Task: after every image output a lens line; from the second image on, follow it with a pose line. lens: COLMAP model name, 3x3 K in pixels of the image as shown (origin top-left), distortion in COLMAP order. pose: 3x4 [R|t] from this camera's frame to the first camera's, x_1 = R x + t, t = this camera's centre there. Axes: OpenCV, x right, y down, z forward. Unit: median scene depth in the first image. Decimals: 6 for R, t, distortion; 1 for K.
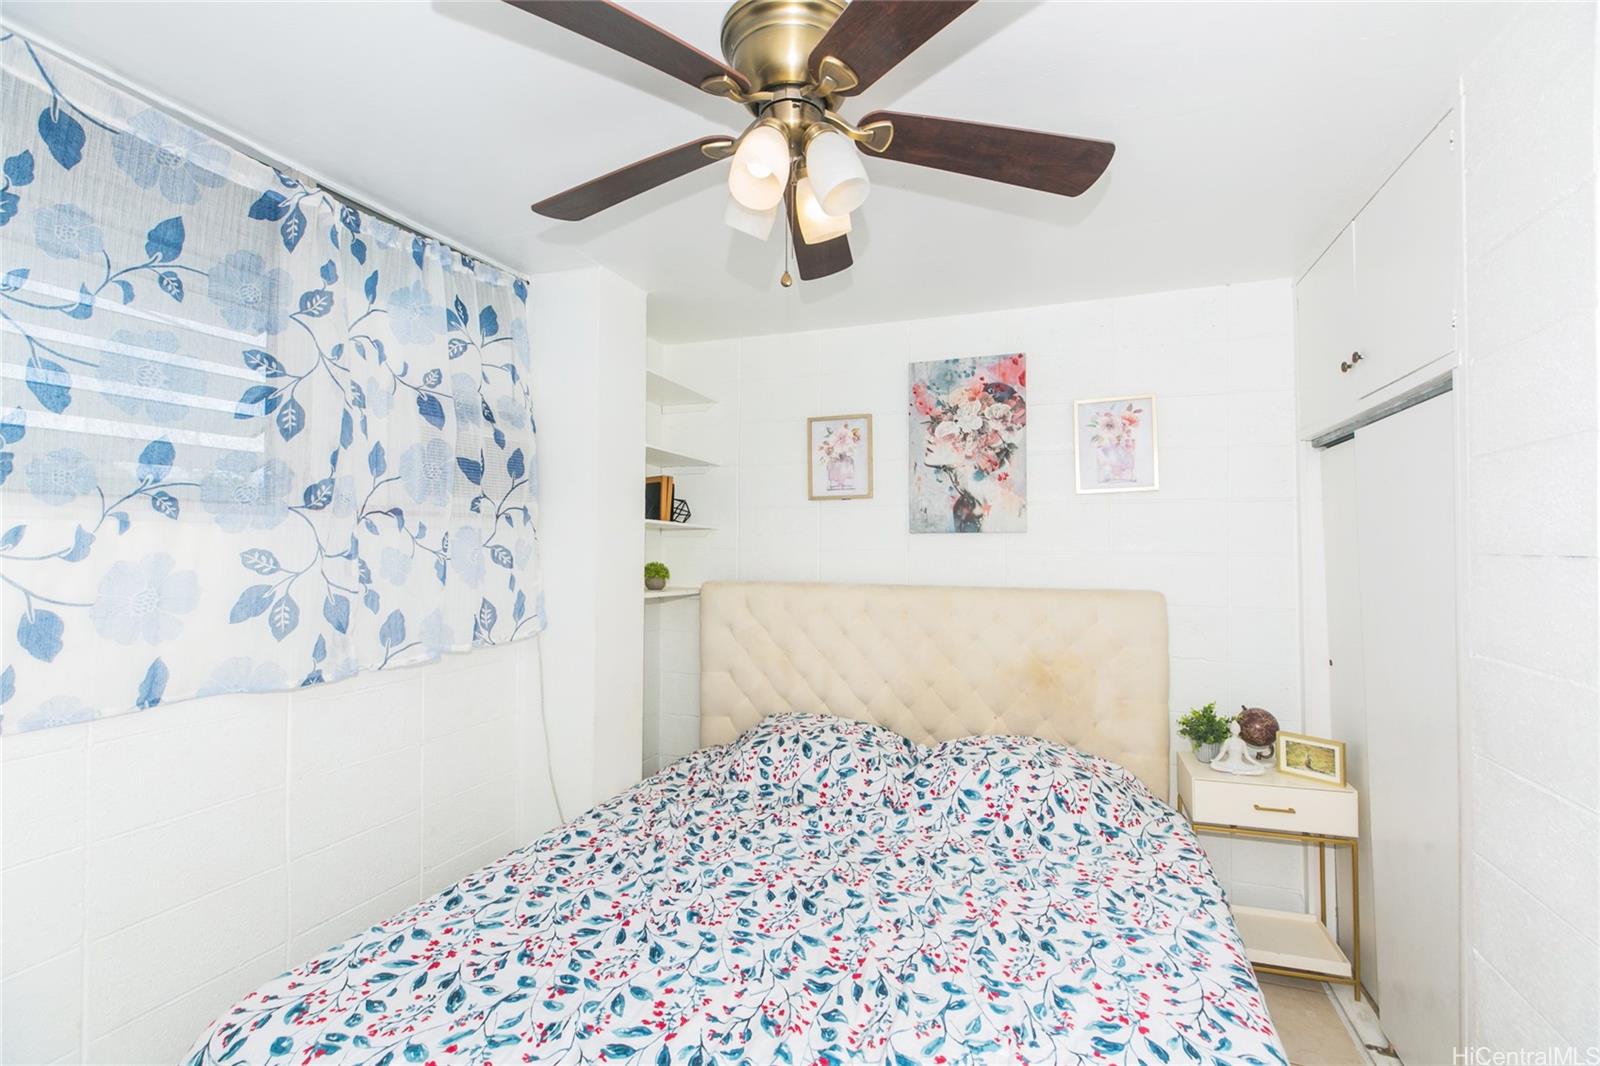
lens RADIAL K [[738.5, 0, 799.7], [0, 738.5, 561.2], [0, 0, 1]] dist [0.036559, -0.024684]
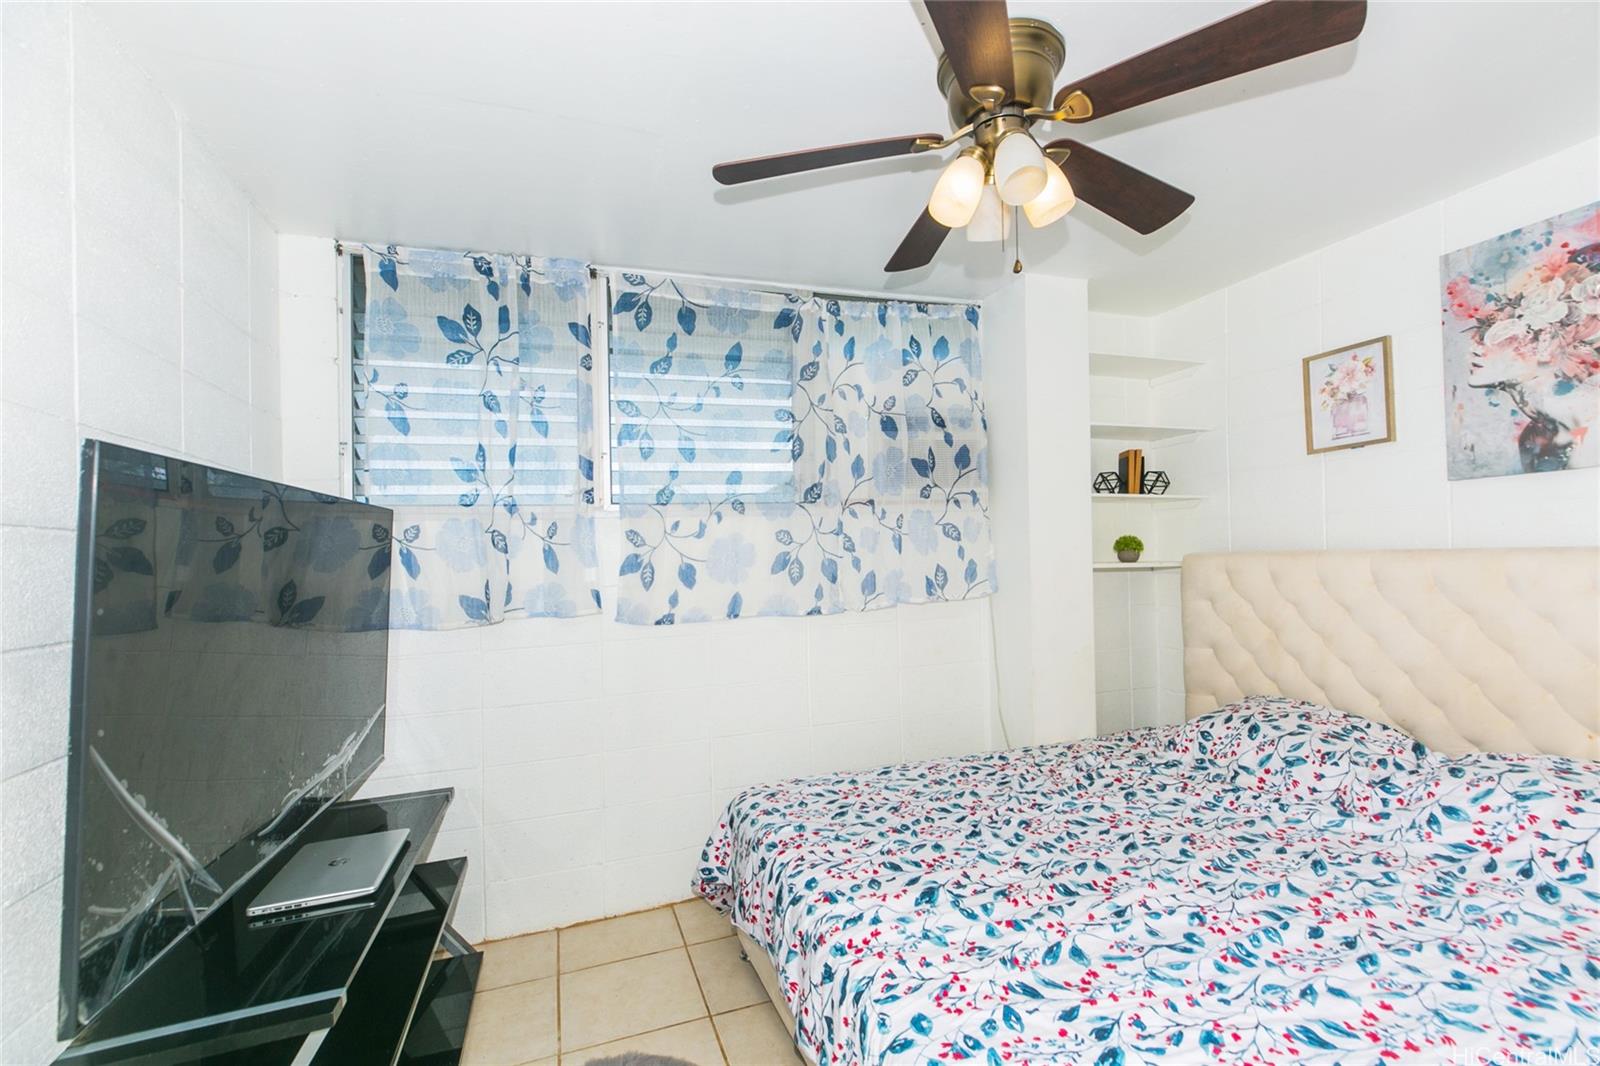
lens RADIAL K [[714.5, 0, 784.4], [0, 714.5, 583.3], [0, 0, 1]] dist [0.003994, 0.000163]
pose [[0.629001, 0.007506, -0.777368, 0.376817], [0.018636, 0.999520, 0.024730, 0.046893], [0.777181, -0.030042, 0.628560, 0.004805]]
